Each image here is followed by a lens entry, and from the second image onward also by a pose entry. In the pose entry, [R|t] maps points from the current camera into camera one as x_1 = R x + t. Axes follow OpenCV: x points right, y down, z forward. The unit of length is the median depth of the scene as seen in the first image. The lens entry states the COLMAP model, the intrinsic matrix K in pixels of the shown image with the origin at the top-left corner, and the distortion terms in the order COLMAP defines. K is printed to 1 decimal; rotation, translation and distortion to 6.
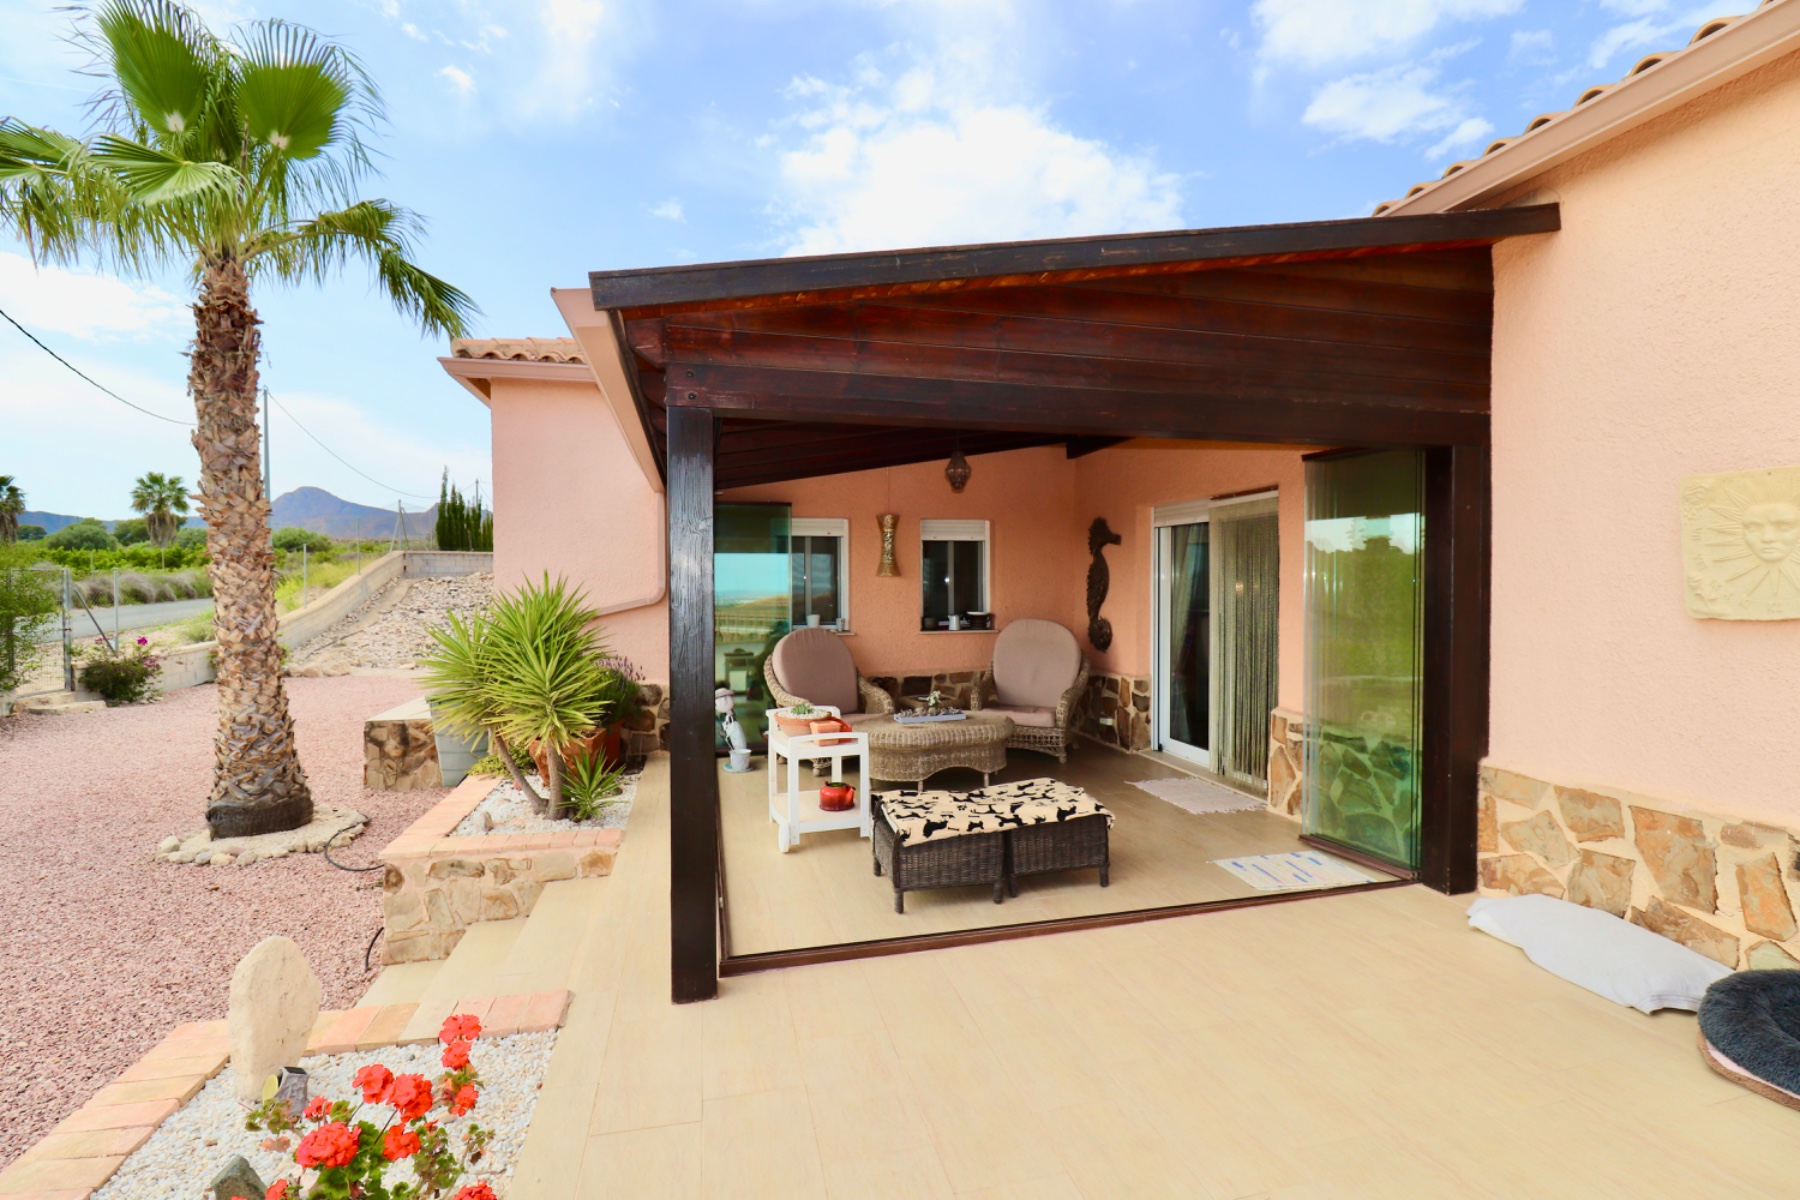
lens RADIAL K [[842.6, 0, 905.0], [0, 842.6, 601.0], [0, 0, 1]] dist [0.000712, -0.014276]
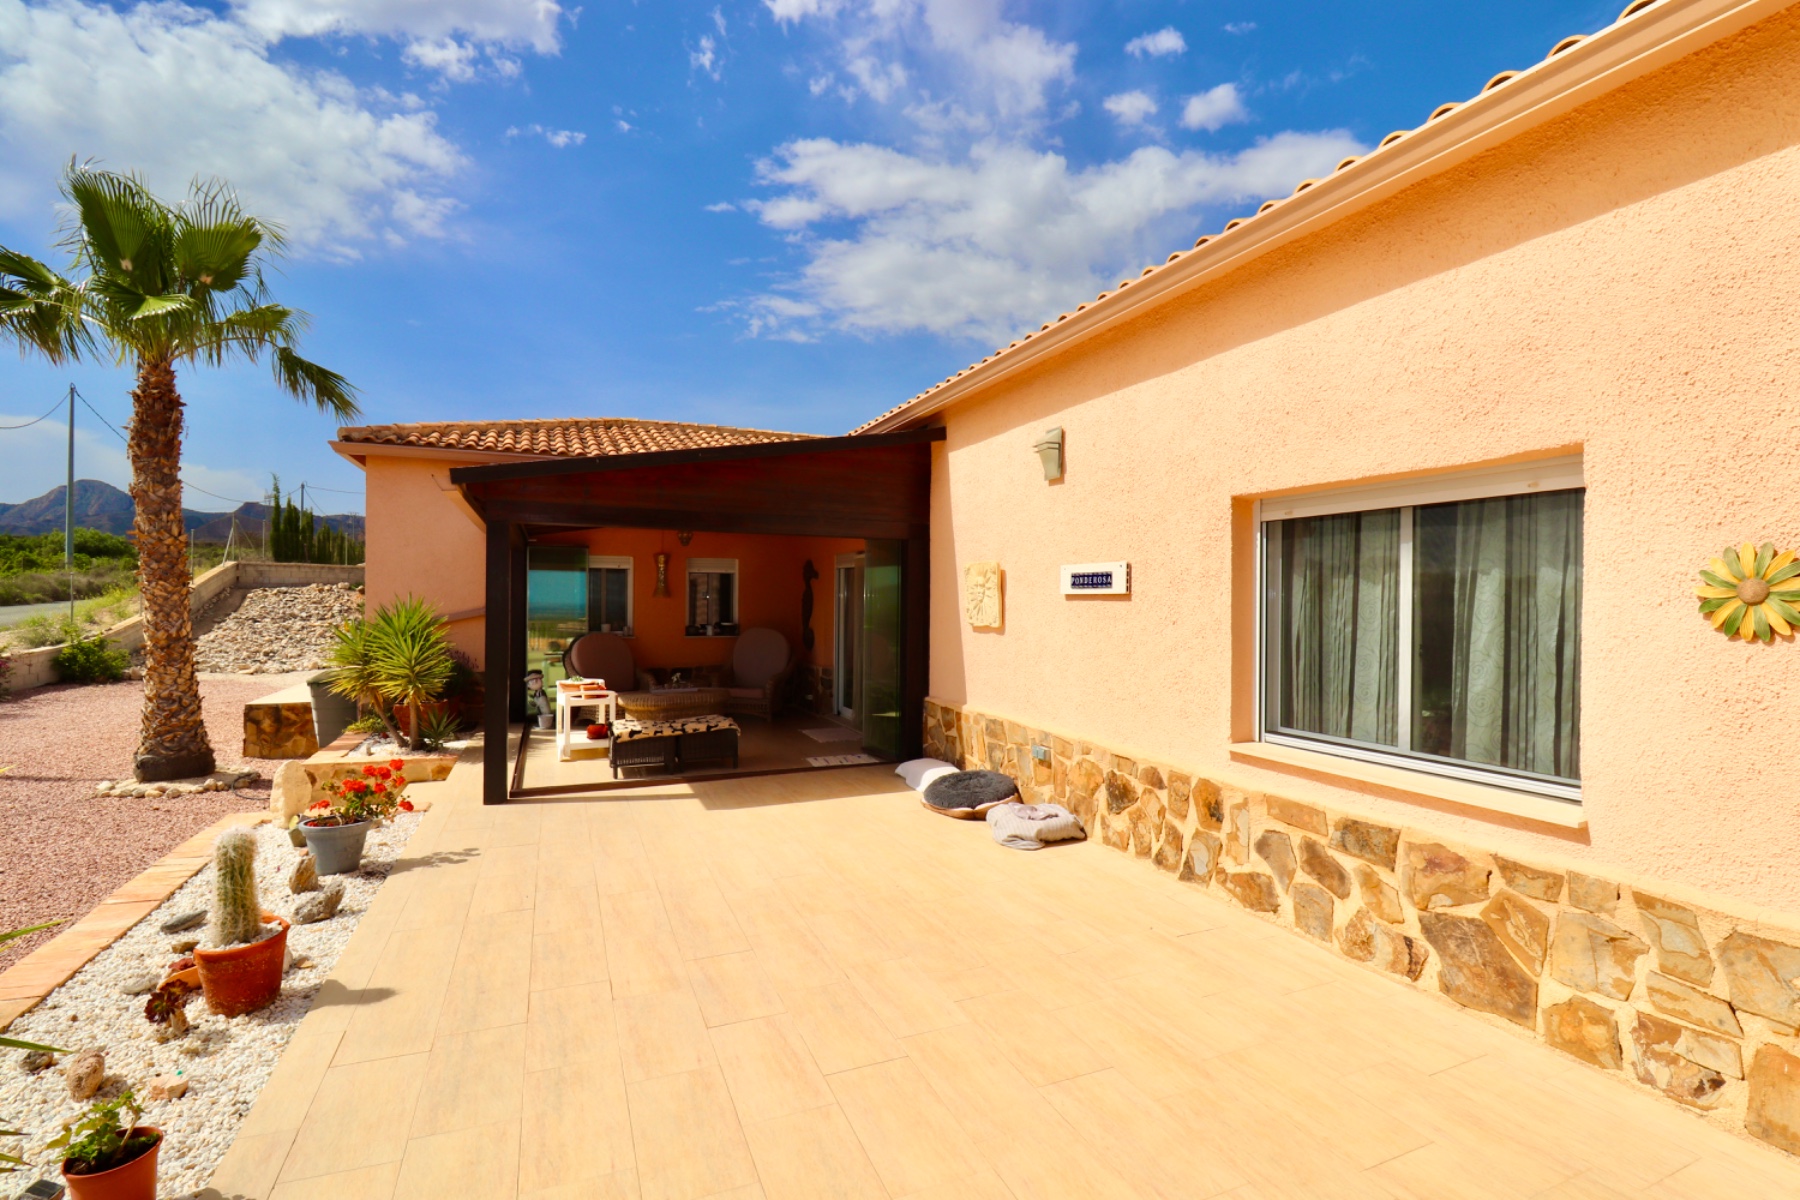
lens RADIAL K [[842.6, 0, 905.0], [0, 842.6, 601.0], [0, 0, 1]] dist [0.000712, -0.014276]
pose [[0.987100, 0.013967, 0.159496, 0.180454], [-0.010894, 0.999738, -0.020123, 0.001185], [-0.159735, 0.018126, 0.986994, -0.536305]]
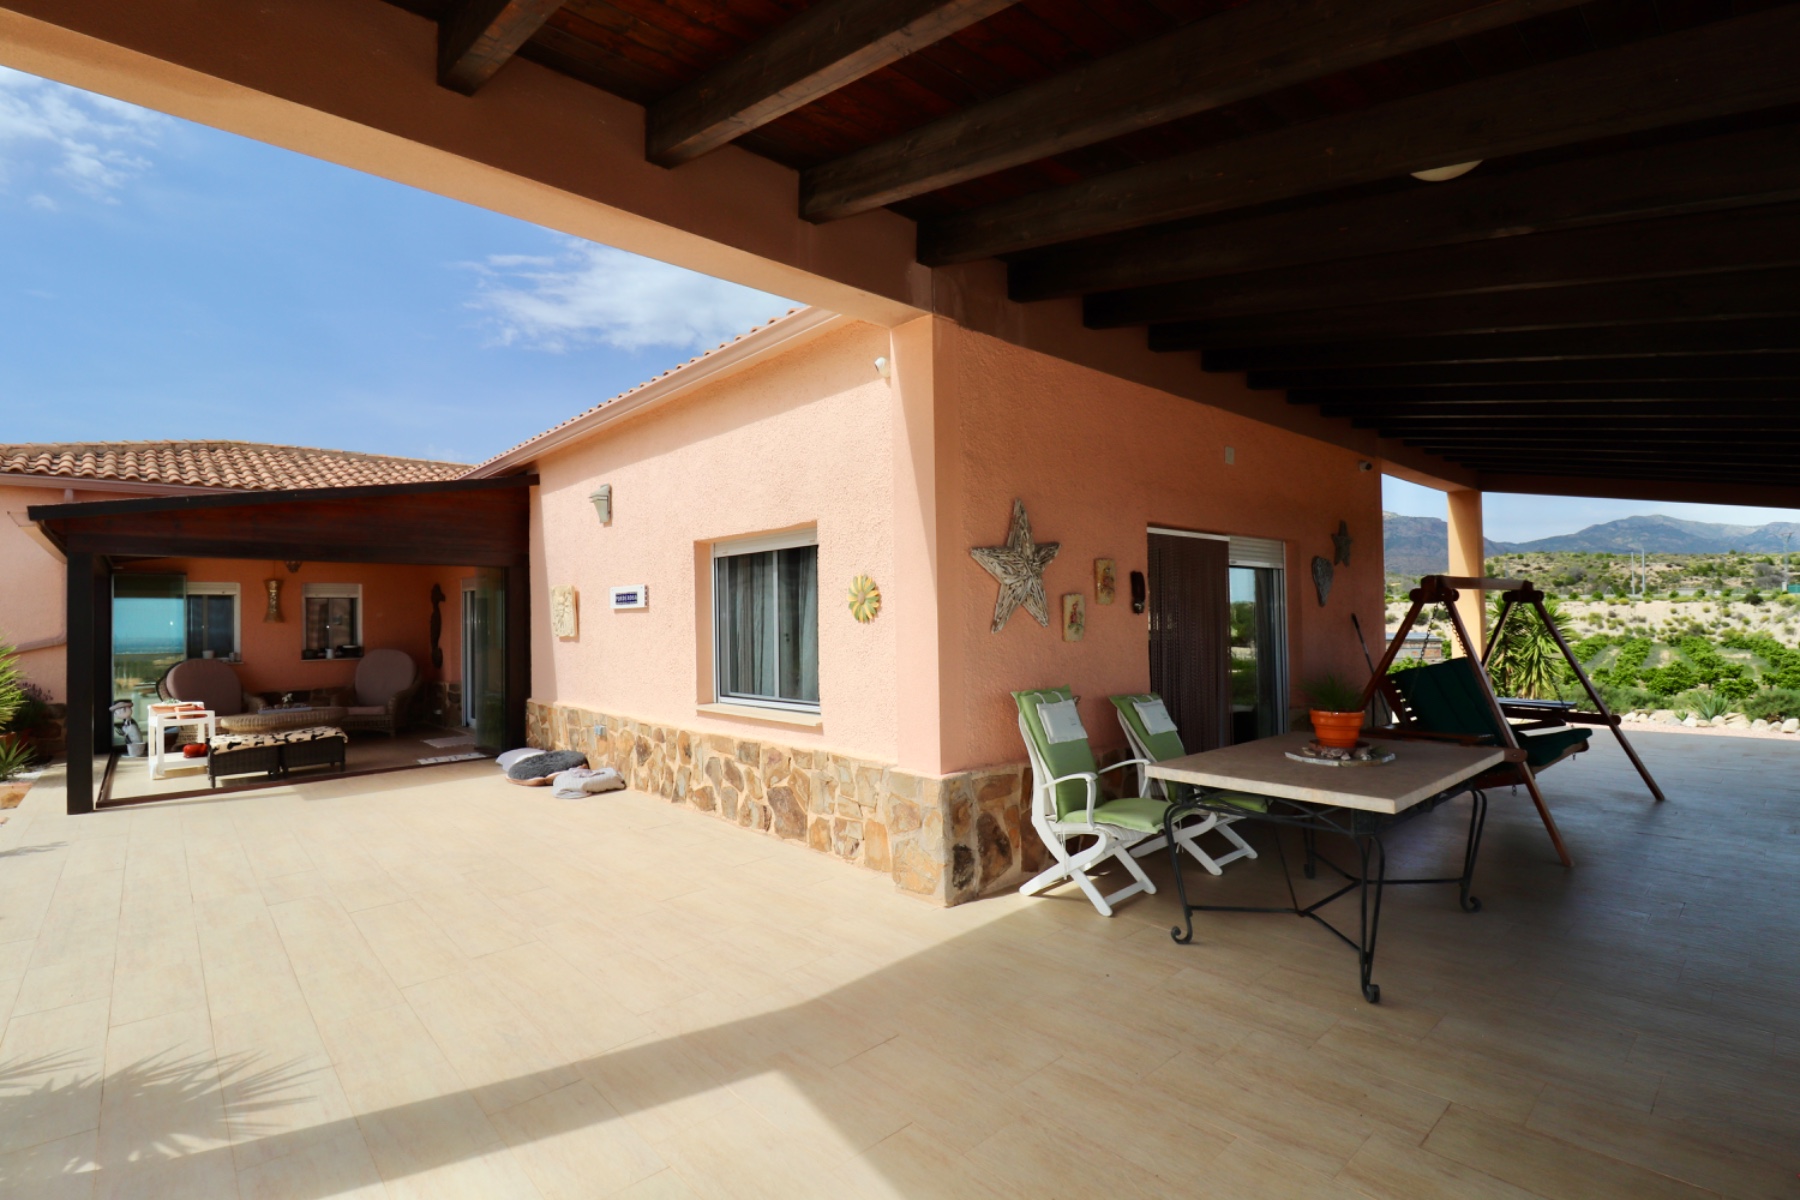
lens RADIAL K [[847.4, 0, 910.2], [0, 847.4, 599.7], [0, 0, 1]] dist [0.002041, -0.013447]
pose [[0.877485, 0.000140, 0.479604, 0.275664], [0.022566, 0.998880, -0.041578, 0.018852], [-0.479073, 0.047307, 0.876500, -0.905233]]
